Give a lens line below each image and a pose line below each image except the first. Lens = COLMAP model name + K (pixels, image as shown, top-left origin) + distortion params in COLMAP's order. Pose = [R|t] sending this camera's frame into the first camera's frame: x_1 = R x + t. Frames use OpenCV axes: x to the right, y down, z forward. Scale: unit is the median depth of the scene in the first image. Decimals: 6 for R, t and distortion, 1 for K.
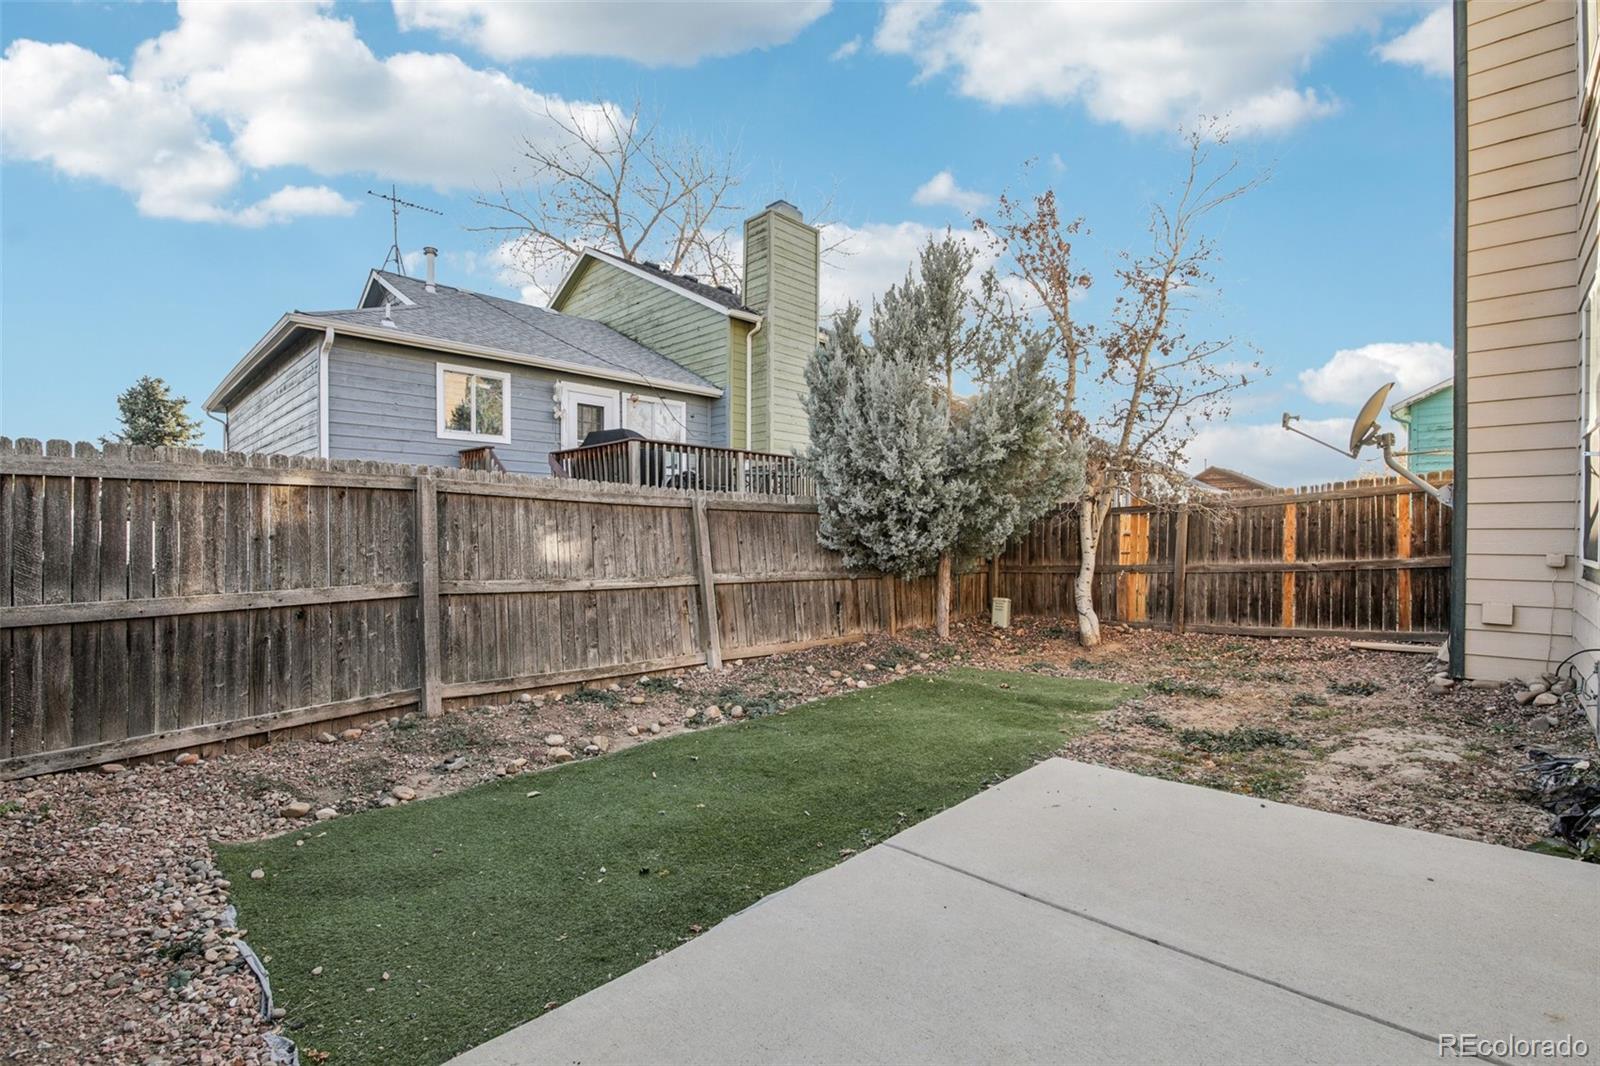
lens RADIAL K [[733.7, 0, 839.9], [0, 733.7, 543.2], [0, 0, 1]] dist [0.000694, -0.000066]
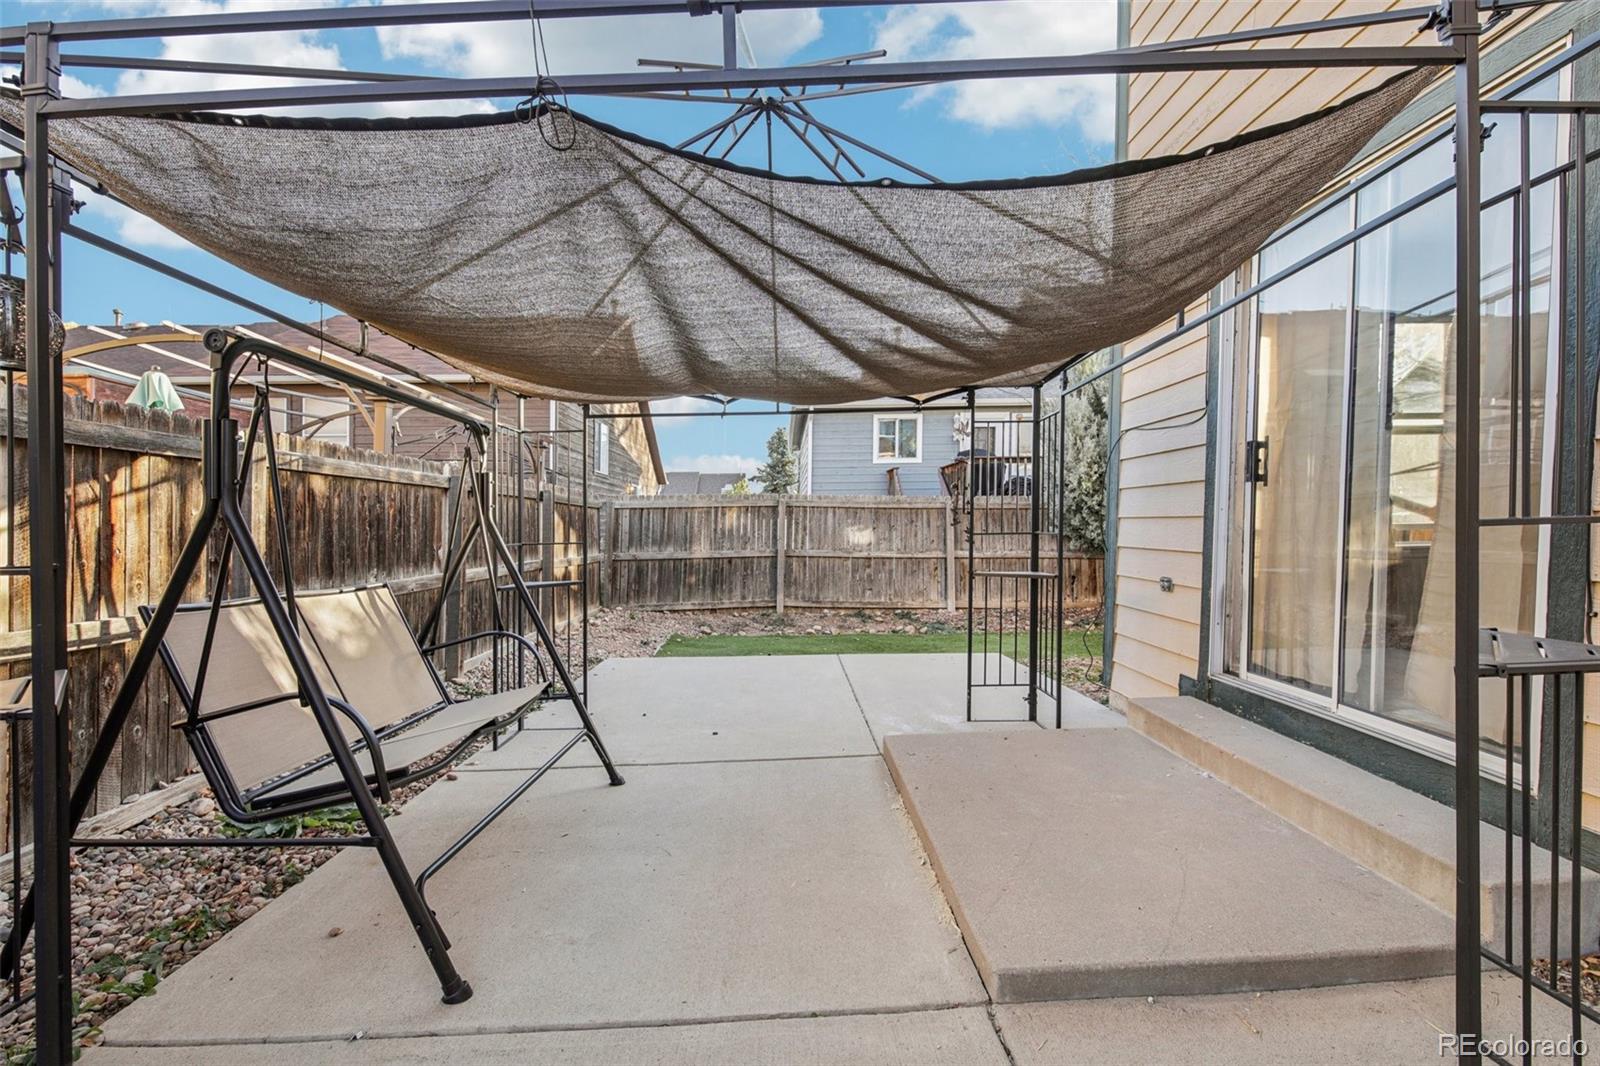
lens RADIAL K [[733.7, 0, 805.2], [0, 733.7, 533.4], [0, 0, 1]] dist [0.000694, -0.000066]
pose [[0.712557, -0.000722, -0.701614, 0.809074], [0.001077, 0.999999, 0.000065, 0.005692], [0.701614, -0.000802, 0.712557, -0.374441]]
